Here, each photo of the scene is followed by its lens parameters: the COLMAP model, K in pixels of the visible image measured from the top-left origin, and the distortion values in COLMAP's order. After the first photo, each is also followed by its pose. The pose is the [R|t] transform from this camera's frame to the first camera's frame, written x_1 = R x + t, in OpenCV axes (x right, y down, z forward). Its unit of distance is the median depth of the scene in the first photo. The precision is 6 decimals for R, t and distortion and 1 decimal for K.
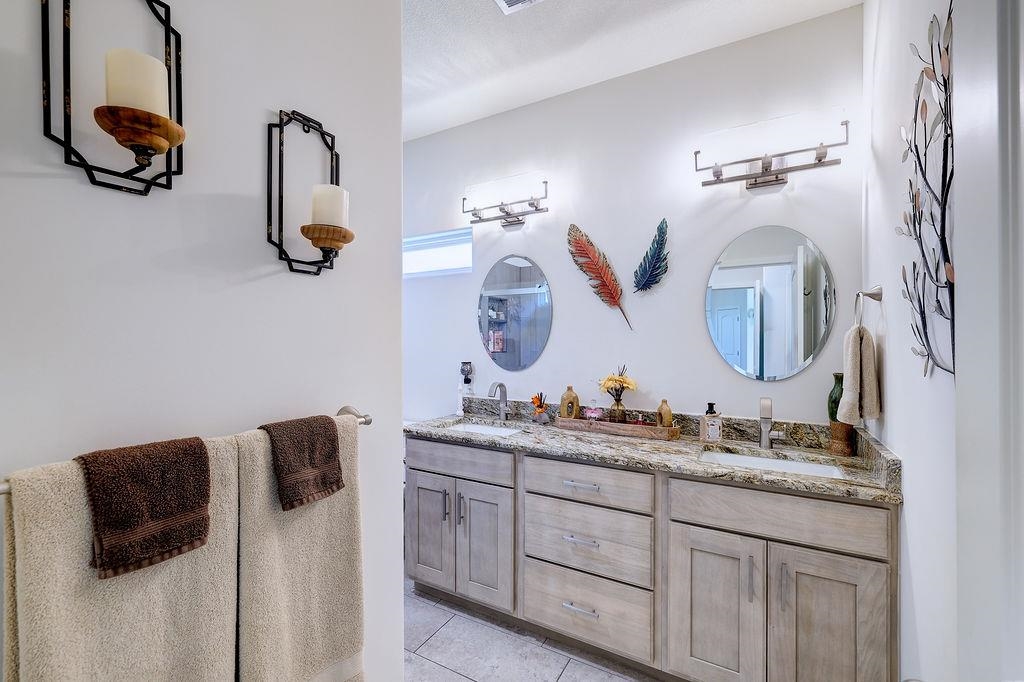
lens RADIAL K [[435.6, 0, 512.5], [0, 435.6, 340.6], [0, 0, 1]] dist [0.000461, -0.000086]
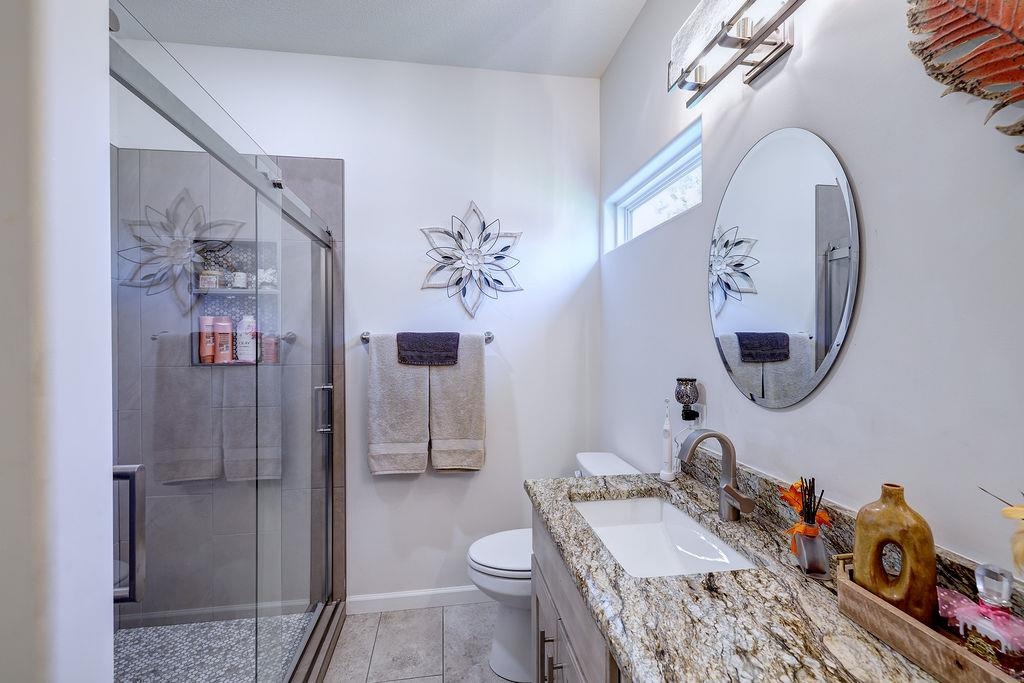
lens RADIAL K [[435.6, 0, 512.5], [0, 435.6, 341.1], [0, 0, 1]] dist [0.000461, -0.000086]
pose [[0.619906, 0.000321, -0.784676, 0.188731], [0.005339, 0.999975, 0.004626, 0.000606], [0.784658, -0.007057, 0.619889, 0.553754]]
